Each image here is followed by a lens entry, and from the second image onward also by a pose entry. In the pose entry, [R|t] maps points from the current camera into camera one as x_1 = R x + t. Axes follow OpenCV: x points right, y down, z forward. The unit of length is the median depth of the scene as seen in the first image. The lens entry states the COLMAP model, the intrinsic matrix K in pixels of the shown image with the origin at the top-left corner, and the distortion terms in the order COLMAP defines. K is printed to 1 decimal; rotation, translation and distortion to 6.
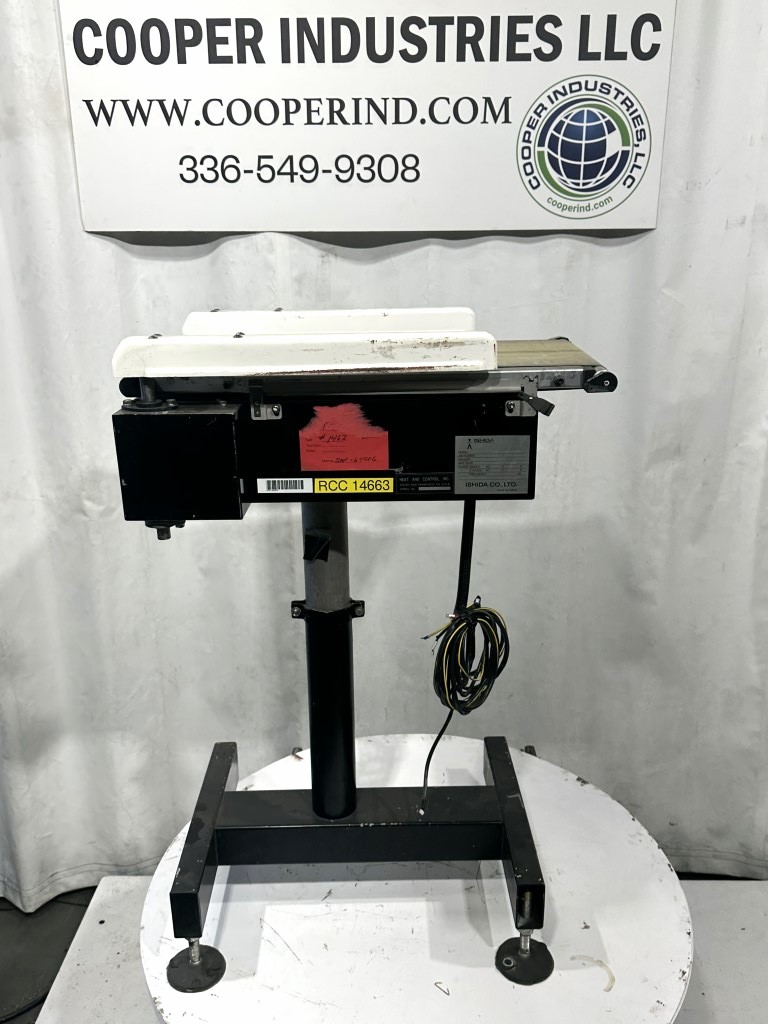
lens RADIAL K [[861.2, 0, 384.0], [0, 861.2, 512.0], [0, 0, 1]] dist [-0.004765, 0.004456]
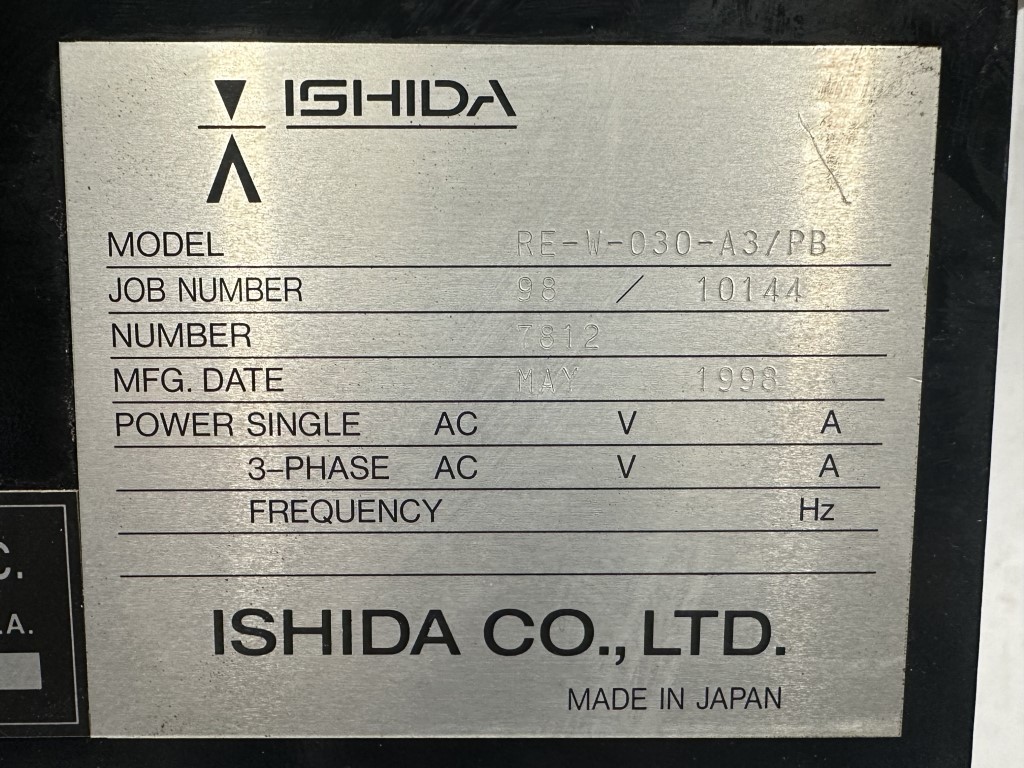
lens RADIAL K [[865.8, 0, 512.0], [0, 865.8, 384.0], [0, 0, 1]] dist [-0.001256, -0.000844]
pose [[0.999960, 0.007705, -0.004532, 0.090722], [-0.008496, 0.976844, -0.213785, -0.027324], [0.002780, 0.213815, 0.976870, 0.655910]]
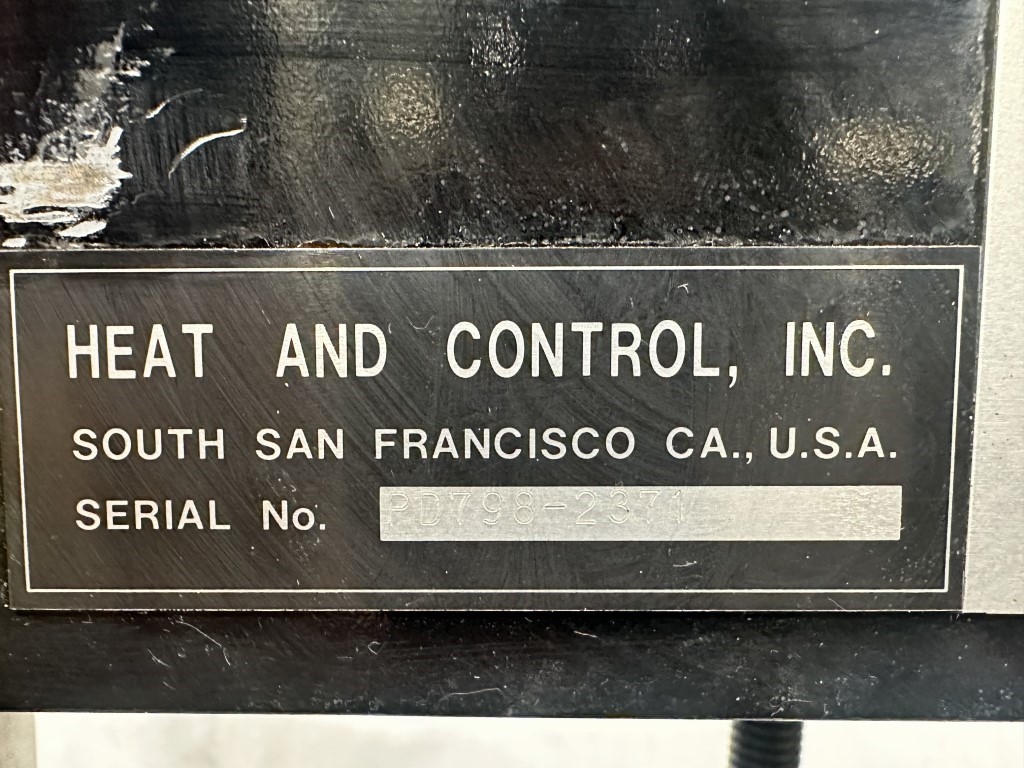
lens RADIAL K [[861.2, 0, 512.0], [0, 861.2, 384.0], [0, 0, 1]] dist [-0.004765, 0.004456]
pose [[0.999450, 0.011307, -0.031180, 0.037170], [-0.018294, 0.972092, -0.233888, -0.015733], [0.027665, 0.234329, 0.971764, 0.677903]]
